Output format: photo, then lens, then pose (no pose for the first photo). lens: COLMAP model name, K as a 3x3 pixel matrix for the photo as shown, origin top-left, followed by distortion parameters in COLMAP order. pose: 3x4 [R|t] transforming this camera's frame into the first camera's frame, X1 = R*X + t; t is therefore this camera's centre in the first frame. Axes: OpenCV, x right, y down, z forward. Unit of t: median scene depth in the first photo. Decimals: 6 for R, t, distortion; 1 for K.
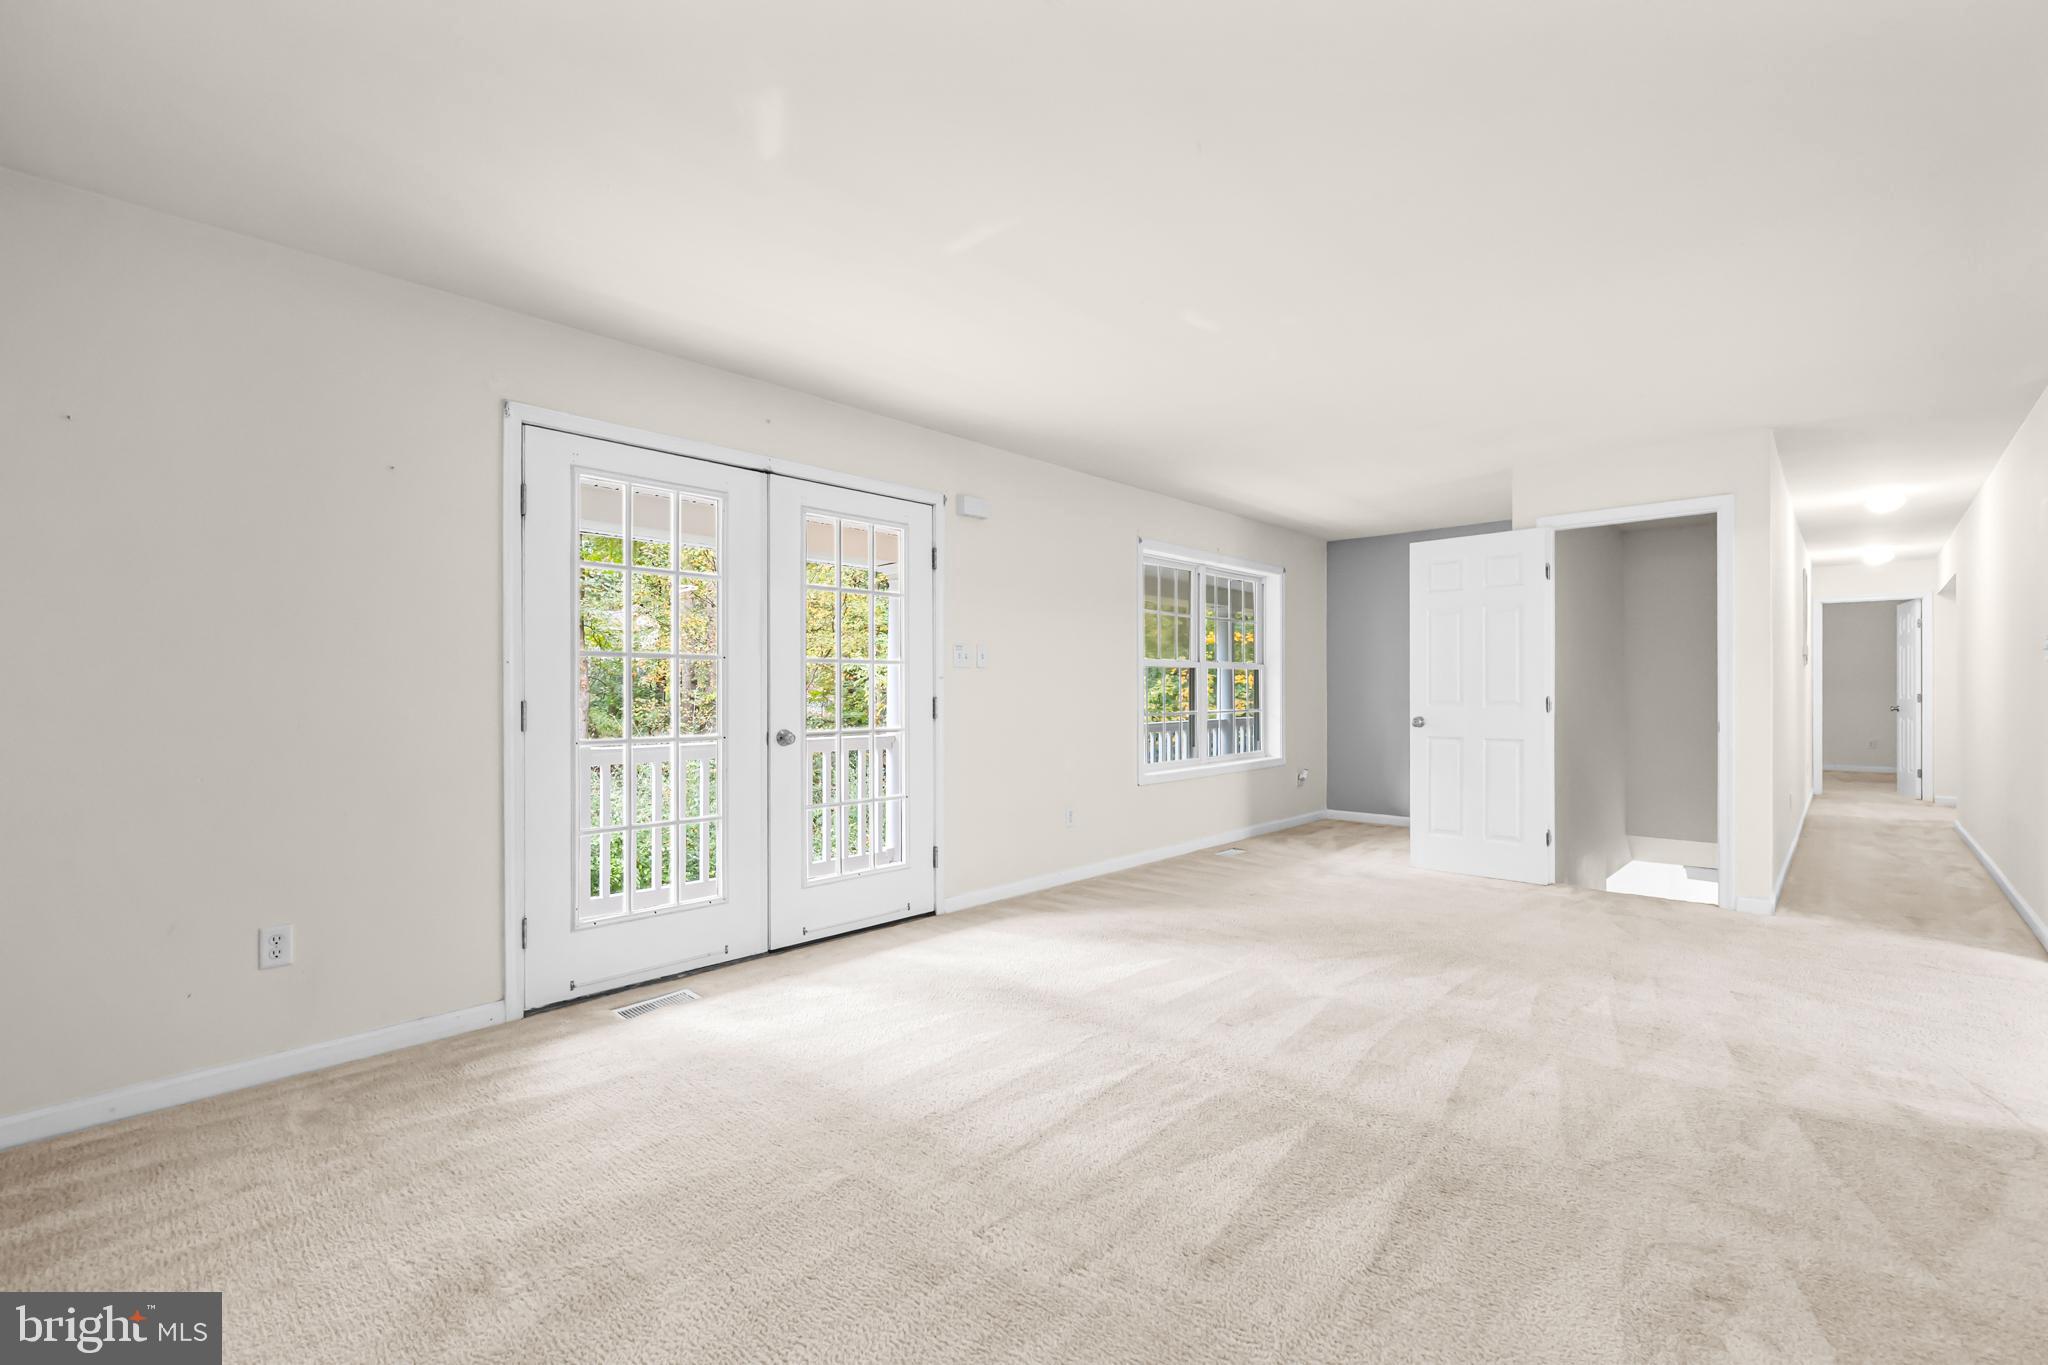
lens RADIAL K [[866.4, 0, 1024.9], [0, 866.4, 664.4], [0, 0, 1]] dist [0.000209, -0.000061]
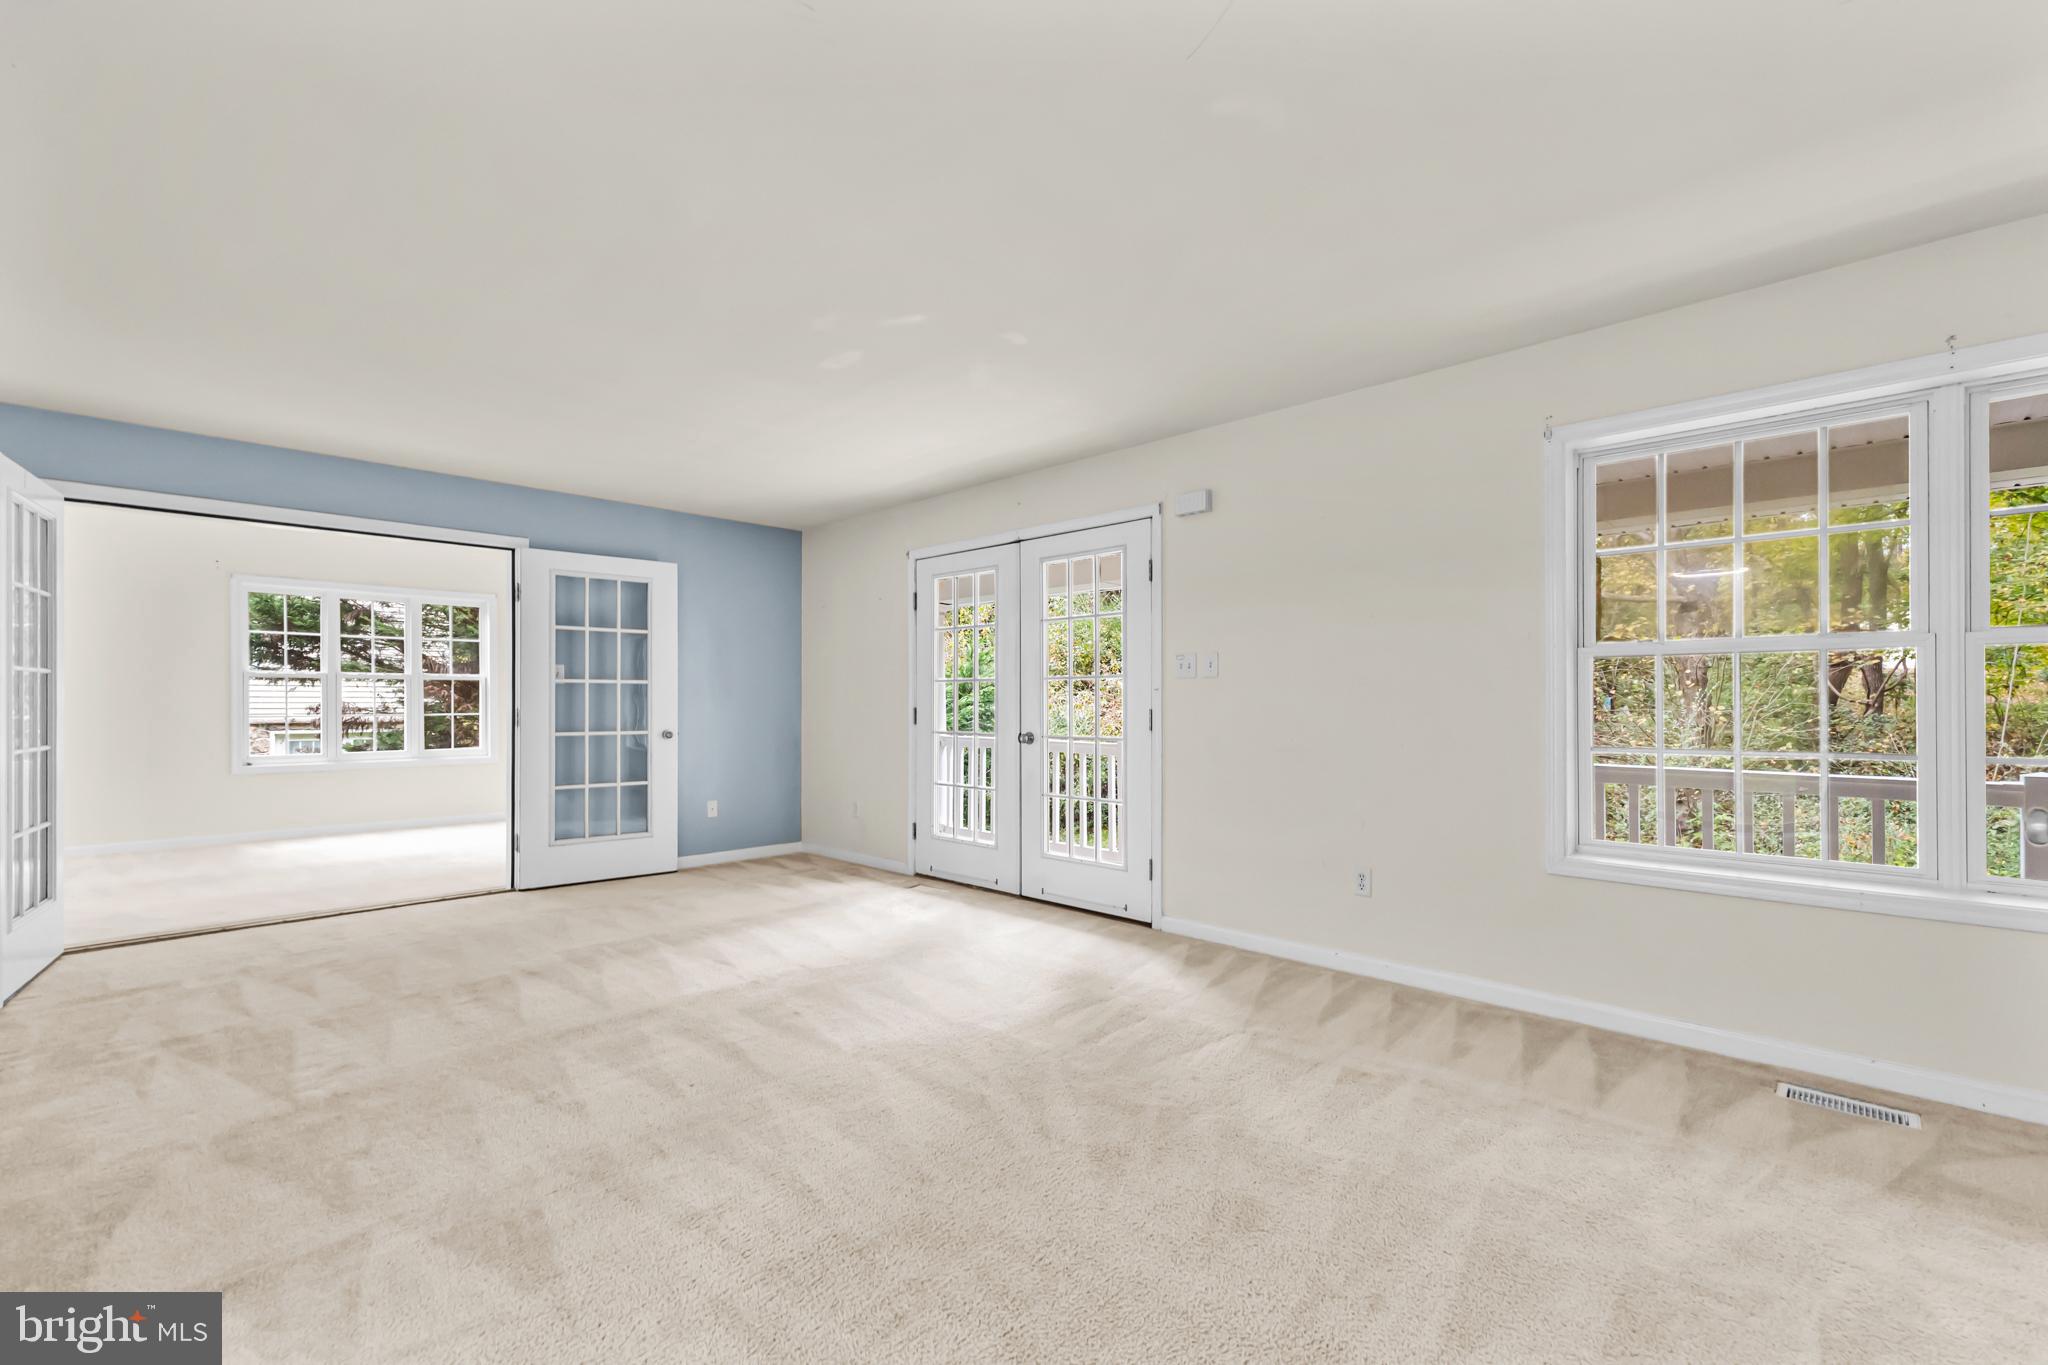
lens RADIAL K [[862.2, 0, 1025.9], [0, 862.2, 692.2], [0, 0, 1]] dist [-0.001049, -0.000112]
pose [[-0.019910, -0.012598, -0.999722, 1.317498], [0.026086, 0.999574, -0.013116, 0.039273], [0.999461, -0.026340, -0.019573, 1.293094]]
